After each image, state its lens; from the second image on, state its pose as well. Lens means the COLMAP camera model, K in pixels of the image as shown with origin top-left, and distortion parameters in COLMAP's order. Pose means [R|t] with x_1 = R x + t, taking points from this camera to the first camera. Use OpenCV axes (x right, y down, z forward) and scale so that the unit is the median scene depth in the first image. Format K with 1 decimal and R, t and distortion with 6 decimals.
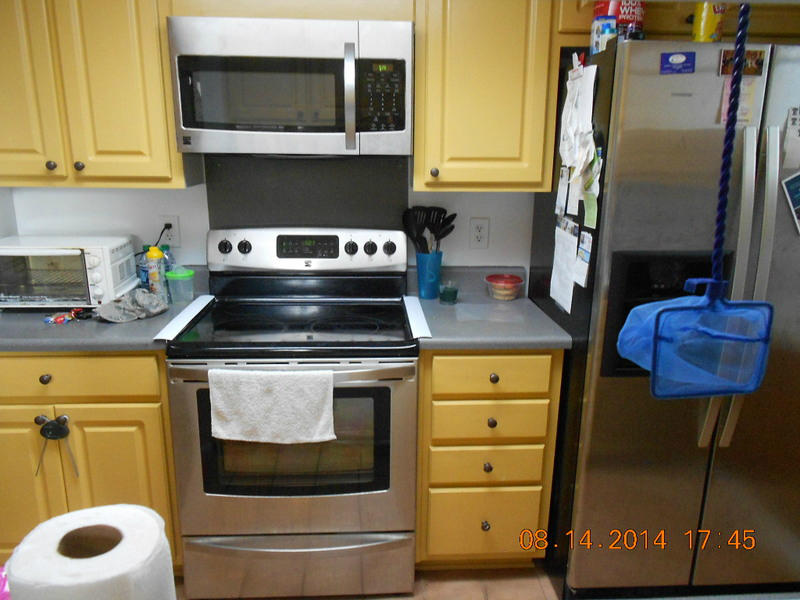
lens RADIAL K [[611.3, 0, 401.2], [0, 611.3, 300.4], [0, 0, 1]] dist [-0.000854, -0.008185]
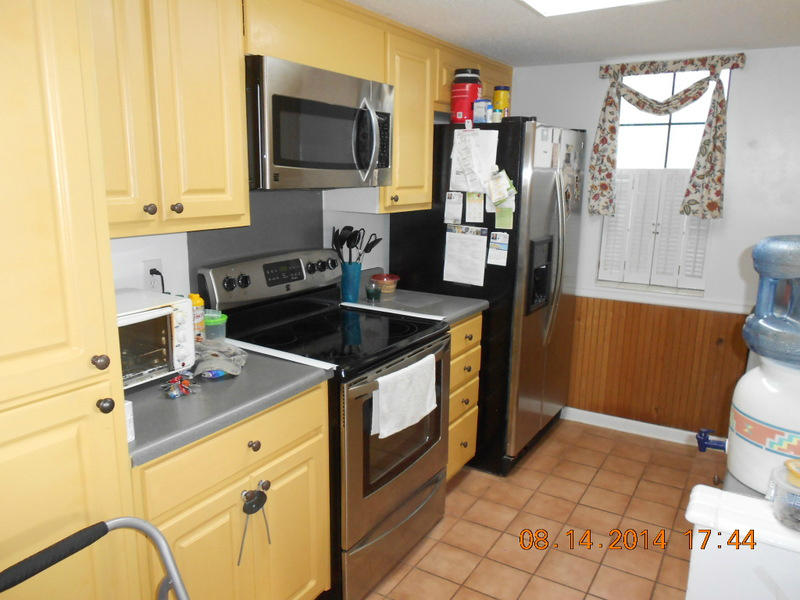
lens RADIAL K [[611.3, 0, 402.5], [0, 611.3, 300.2], [0, 0, 1]] dist [-0.000854, -0.008185]
pose [[0.562080, -0.173450, 0.808691, -1.079659], [0.189291, 0.978789, 0.078367, -0.101342], [-0.805131, 0.109029, 0.582990, 0.261259]]
